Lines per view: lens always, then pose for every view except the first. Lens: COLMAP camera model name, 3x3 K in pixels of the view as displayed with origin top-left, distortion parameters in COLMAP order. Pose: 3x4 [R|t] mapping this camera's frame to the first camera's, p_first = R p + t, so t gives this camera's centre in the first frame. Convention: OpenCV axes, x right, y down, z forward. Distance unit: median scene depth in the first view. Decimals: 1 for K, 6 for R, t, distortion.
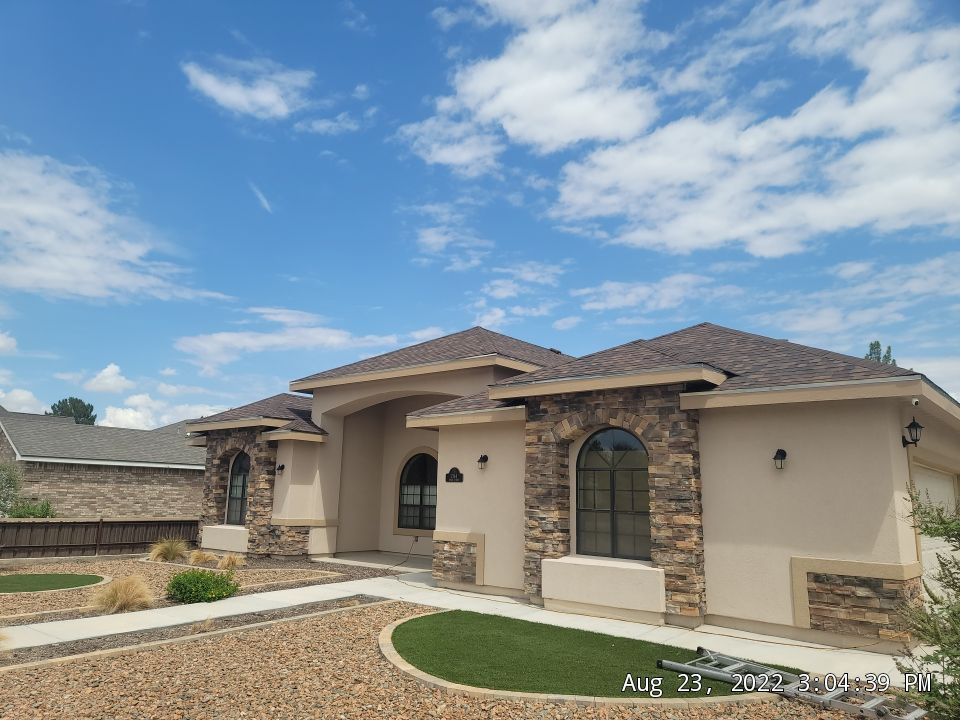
lens RADIAL K [[703.6, 0, 458.9], [0, 703.6, 356.0], [0, 0, 1]] dist [0.068476, -0.053321]
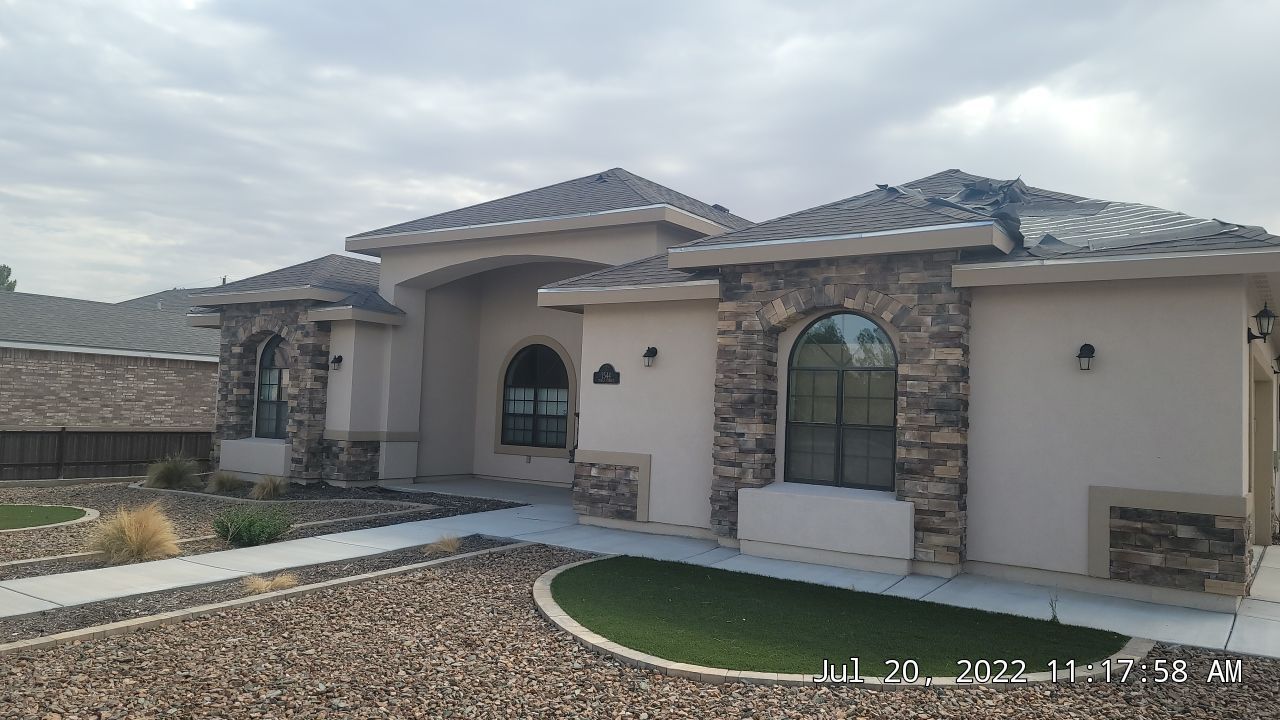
lens RADIAL K [[934.6, 0, 640.9], [0, 934.6, 357.1], [0, 0, 1]] dist [0.053911, -0.009111]
pose [[0.993282, 0.017760, 0.114349, -0.090416], [-0.034191, 0.989077, 0.143379, 0.017439], [-0.110553, -0.146326, 0.983040, 0.079321]]
